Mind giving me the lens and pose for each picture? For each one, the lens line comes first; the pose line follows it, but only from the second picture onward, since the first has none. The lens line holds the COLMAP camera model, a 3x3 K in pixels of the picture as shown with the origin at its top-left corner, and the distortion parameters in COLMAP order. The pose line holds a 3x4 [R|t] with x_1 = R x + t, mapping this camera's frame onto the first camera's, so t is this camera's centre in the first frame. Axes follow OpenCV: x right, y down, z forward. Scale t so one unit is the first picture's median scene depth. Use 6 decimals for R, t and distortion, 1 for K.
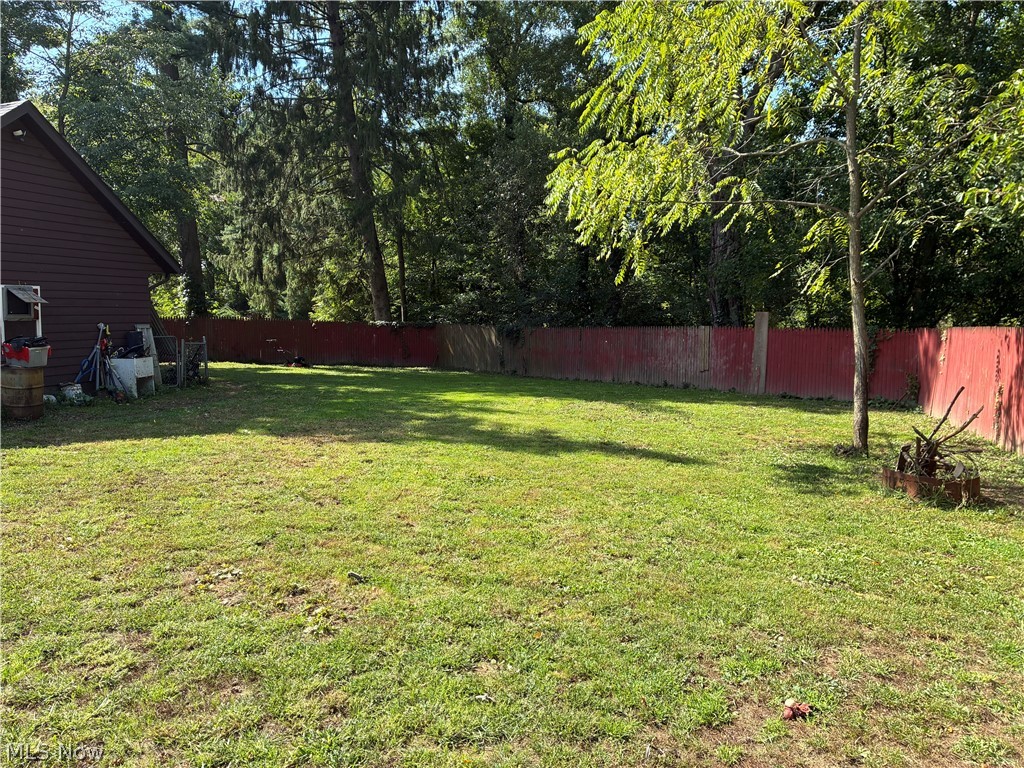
lens RADIAL K [[781.0, 0, 511.7], [0, 781.0, 380.2], [0, 0, 1]] dist [0.008727, -0.008855]
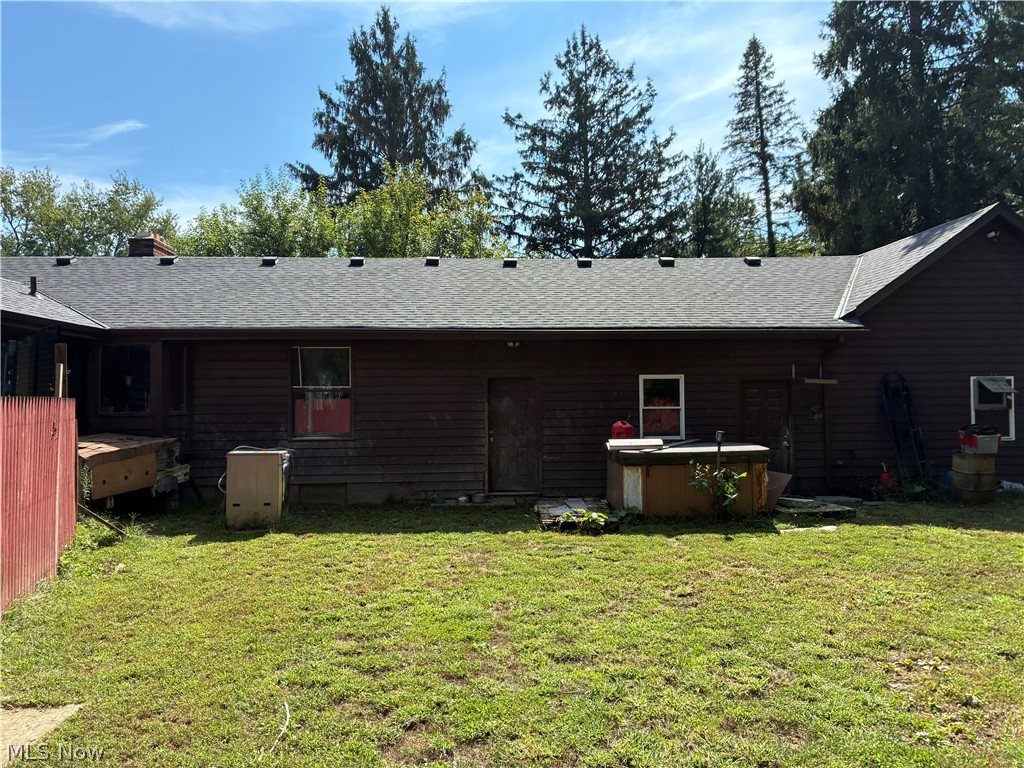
lens RADIAL K [[781.0, 0, 511.3], [0, 781.0, 386.7], [0, 0, 1]] dist [0.008727, -0.008855]
pose [[0.316225, -0.024113, -0.948378, 0.417875], [-0.074362, 0.995971, -0.050118, -0.015936], [0.945765, 0.086372, 0.313158, 0.154649]]
